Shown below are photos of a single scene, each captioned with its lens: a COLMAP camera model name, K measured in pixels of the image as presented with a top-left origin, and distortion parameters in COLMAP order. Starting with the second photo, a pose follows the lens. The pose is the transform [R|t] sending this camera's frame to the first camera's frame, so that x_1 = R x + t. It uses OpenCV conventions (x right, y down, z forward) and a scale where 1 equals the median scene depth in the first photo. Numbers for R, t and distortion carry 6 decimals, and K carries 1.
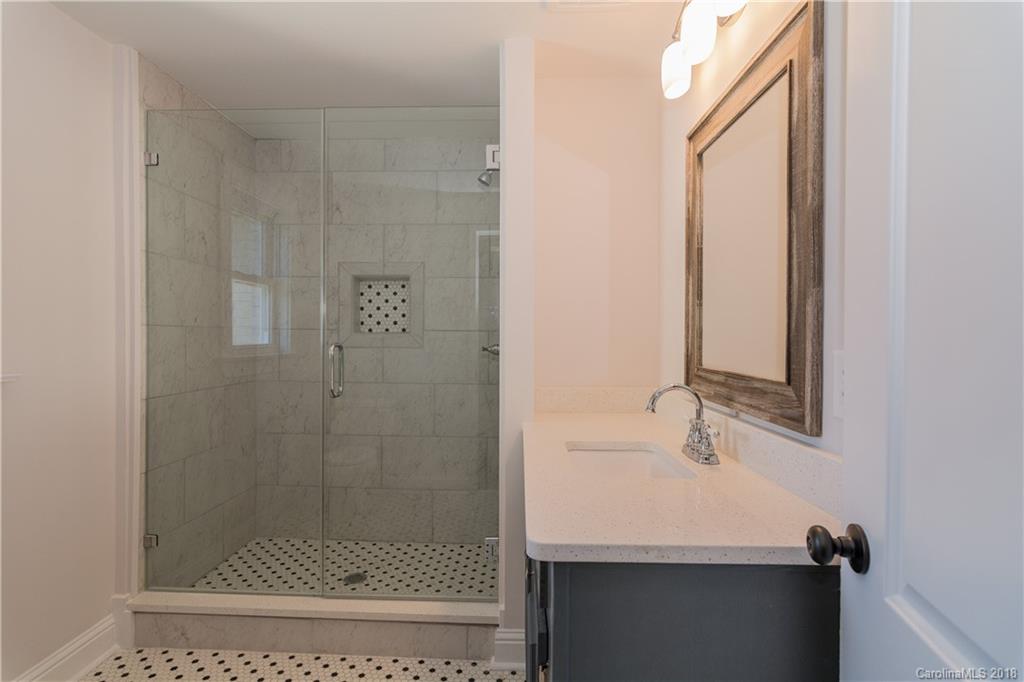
lens RADIAL K [[493.5, 0, 506.3], [0, 493.5, 338.9], [0, 0, 1]] dist [0.000209, 0.000240]
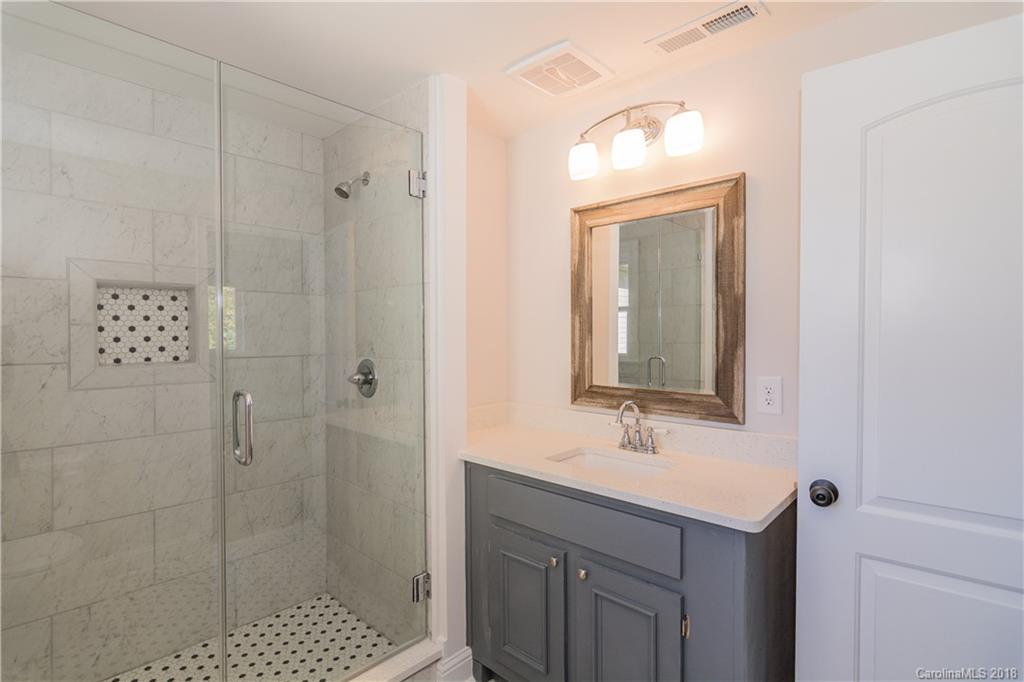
lens RADIAL K [[493.5, 0, 506.3], [0, 493.5, 338.9], [0, 0, 1]] dist [0.000209, 0.000240]
pose [[0.668332, -0.016991, 0.743669, -0.443819], [0.013796, 0.999850, 0.010446, -0.049906], [-0.743735, 0.003278, 0.668467, 0.156692]]
